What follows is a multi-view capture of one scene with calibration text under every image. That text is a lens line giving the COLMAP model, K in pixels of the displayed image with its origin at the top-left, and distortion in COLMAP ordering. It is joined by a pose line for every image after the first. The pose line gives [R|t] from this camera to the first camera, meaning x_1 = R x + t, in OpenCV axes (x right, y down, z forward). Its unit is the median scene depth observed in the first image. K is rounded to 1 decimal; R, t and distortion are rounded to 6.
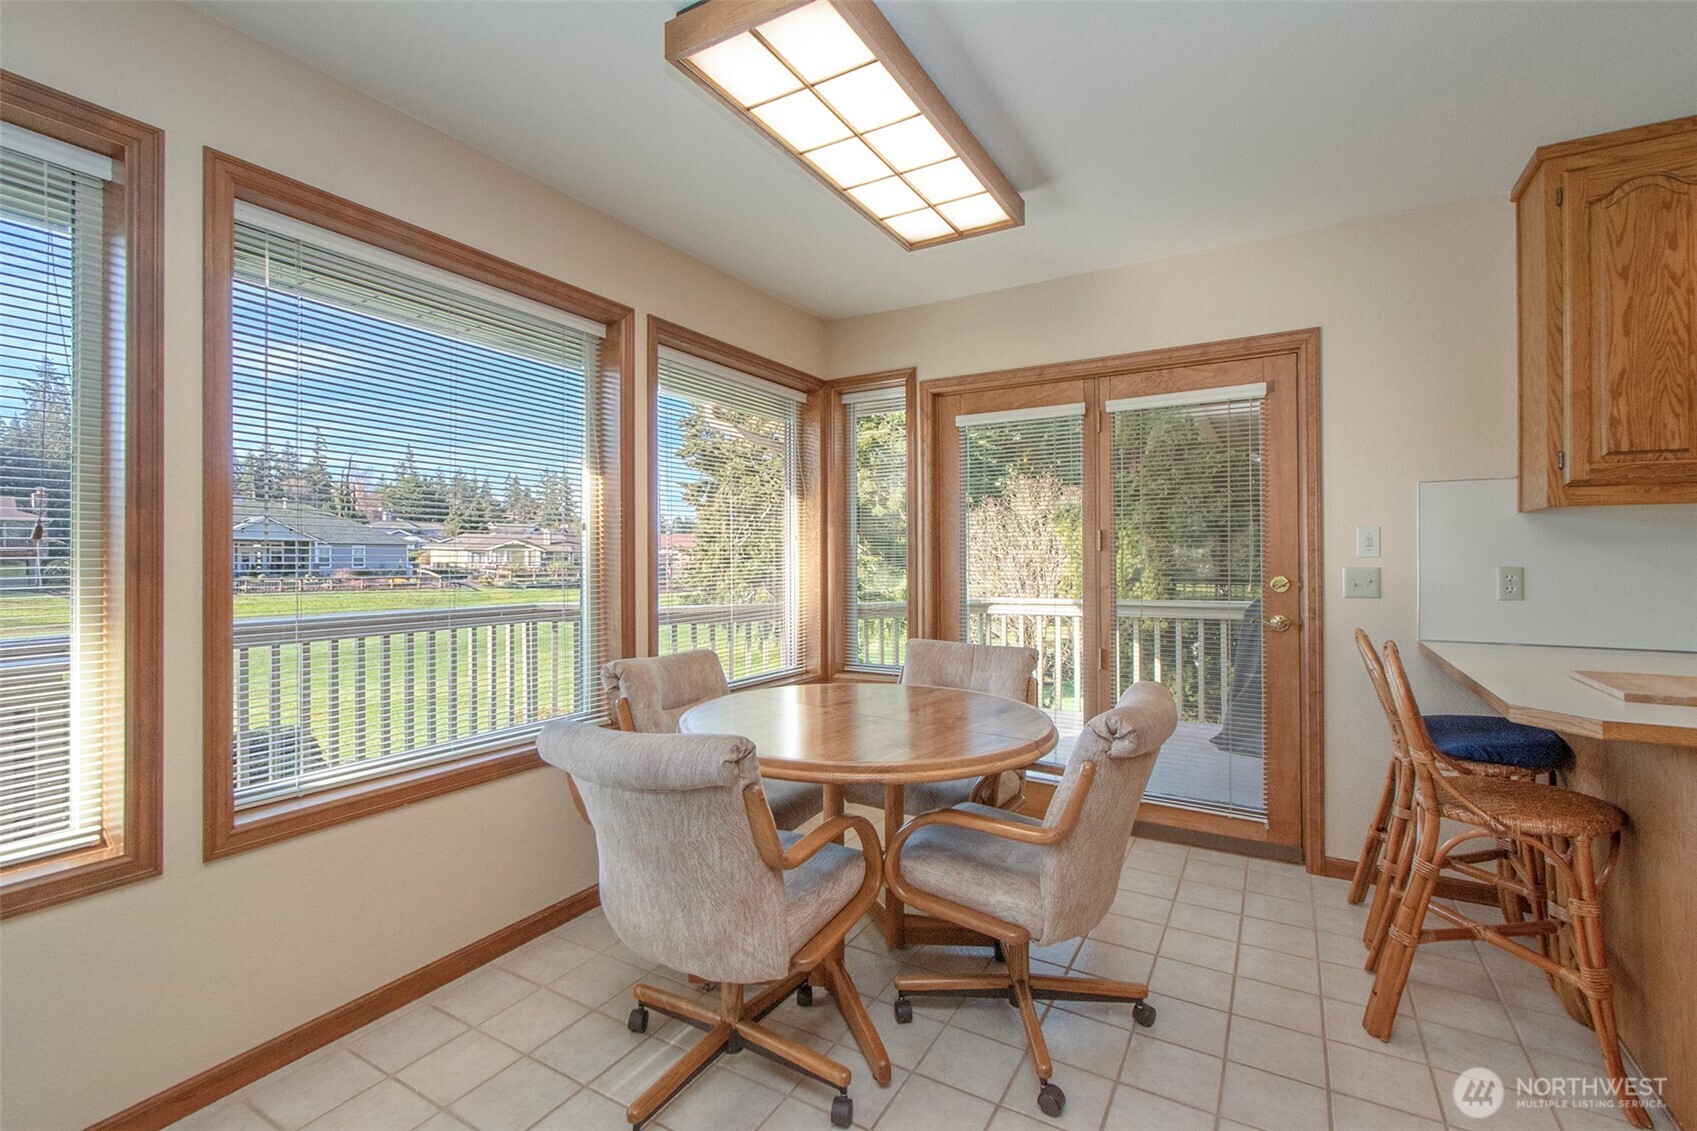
lens RADIAL K [[760.9, 0, 859.1], [0, 760.9, 568.8], [0, 0, 1]] dist [0.005376, -0.002473]
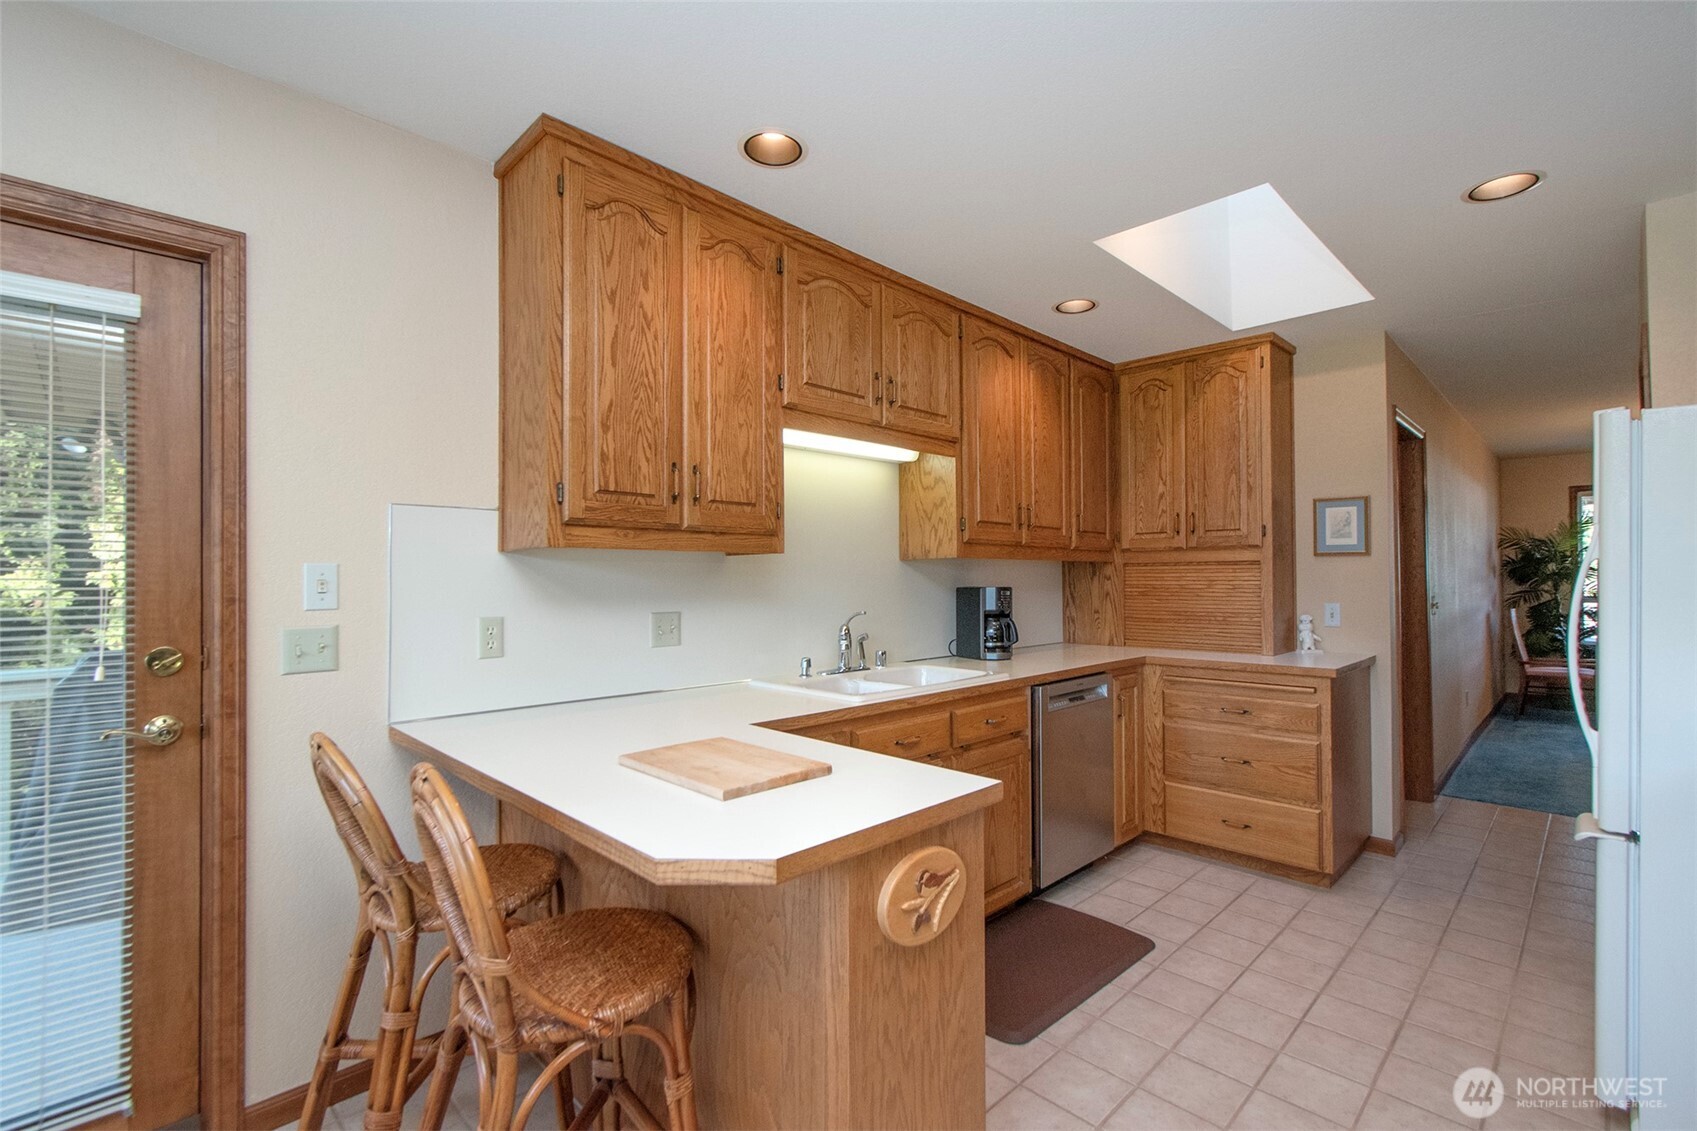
lens RADIAL K [[760.9, 0, 840.7], [0, 760.9, 561.8], [0, 0, 1]] dist [0.005376, -0.002473]
pose [[0.283116, 0.025071, 0.958758, 0.176695], [0.021820, 0.999231, -0.032573, -0.028035], [-0.958837, 0.030142, 0.282352, 0.416223]]
